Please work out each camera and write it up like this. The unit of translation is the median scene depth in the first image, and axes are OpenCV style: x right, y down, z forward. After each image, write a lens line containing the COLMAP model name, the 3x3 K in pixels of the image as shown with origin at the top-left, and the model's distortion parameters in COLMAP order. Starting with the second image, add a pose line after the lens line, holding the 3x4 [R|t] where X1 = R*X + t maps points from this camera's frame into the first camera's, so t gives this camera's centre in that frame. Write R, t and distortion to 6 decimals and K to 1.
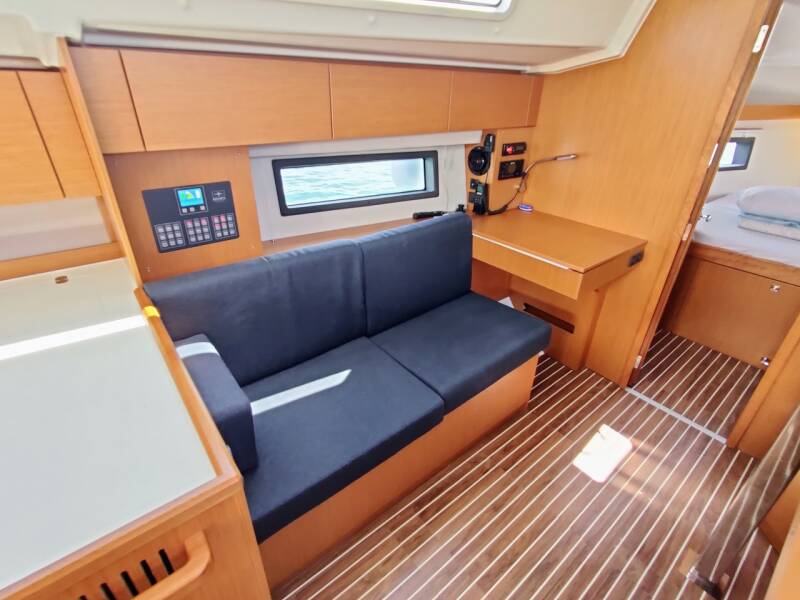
lens RADIAL K [[395.0, 0, 399.7], [0, 395.0, 298.1], [0, 0, 1]] dist [0.004127, 0.002372]
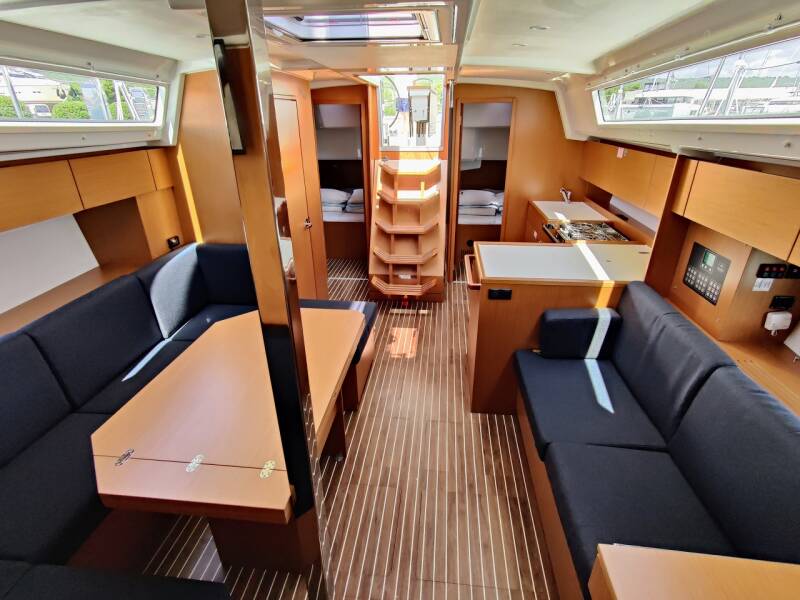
lens RADIAL K [[395.0, 0, 403.4], [0, 395.0, 298.4], [0, 0, 1]] dist [0.004127, 0.002372]
pose [[-0.709597, 0.276705, -0.648002, 0.786337], [-0.349186, 0.660688, 0.664500, -0.487751], [0.611998, 0.697800, -0.372201, 0.665887]]
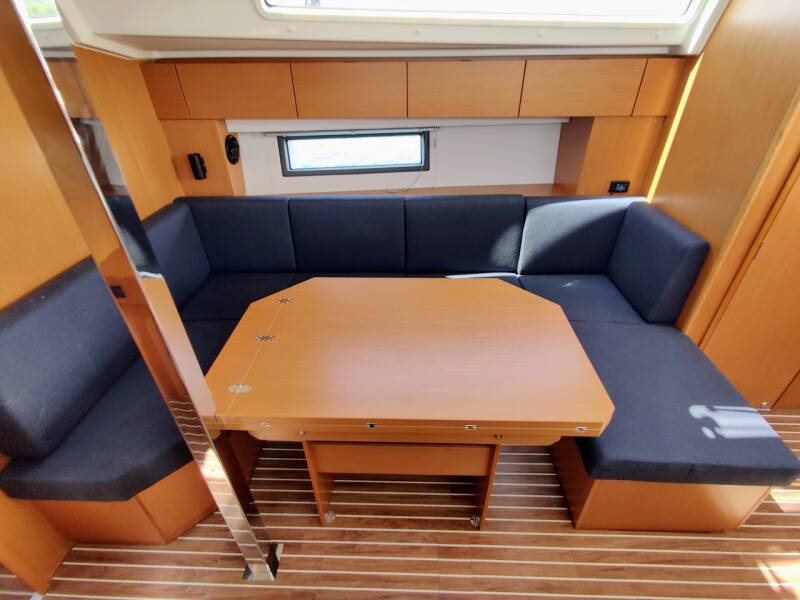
lens RADIAL K [[395.0, 0, 402.1], [0, 395.0, 295.0], [0, 0, 1]] dist [0.004127, 0.002372]
pose [[-0.759698, -0.400890, 0.512003, 0.141345], [0.304098, 0.476943, 0.824651, -0.345204], [-0.574790, 0.782185, -0.240423, 0.340746]]
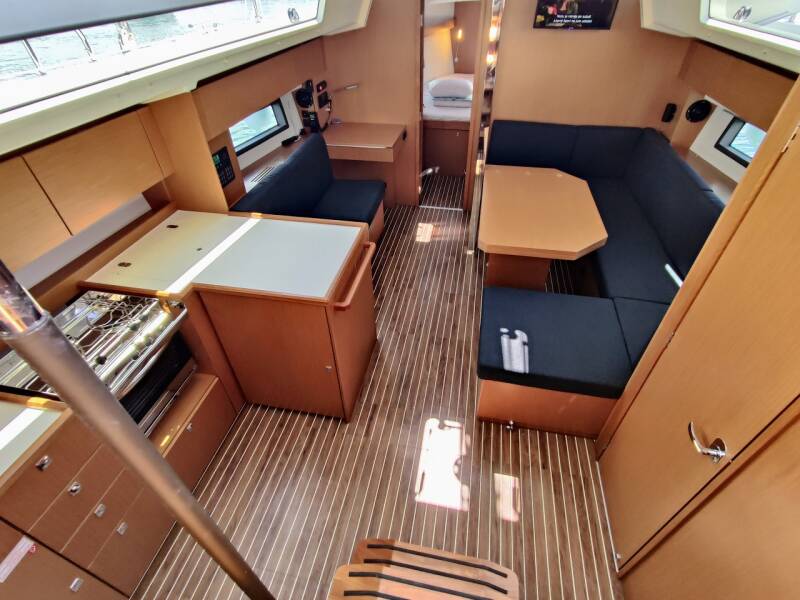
lens RADIAL K [[395.0, 0, 402.2], [0, 395.0, 302.6], [0, 0, 1]] dist [0.004127, 0.002372]
pose [[0.766819, -0.445688, 0.461900, -0.694605], [0.337117, 0.892029, 0.301059, 0.046914], [-0.546206, -0.075143, 0.834274, -0.702962]]
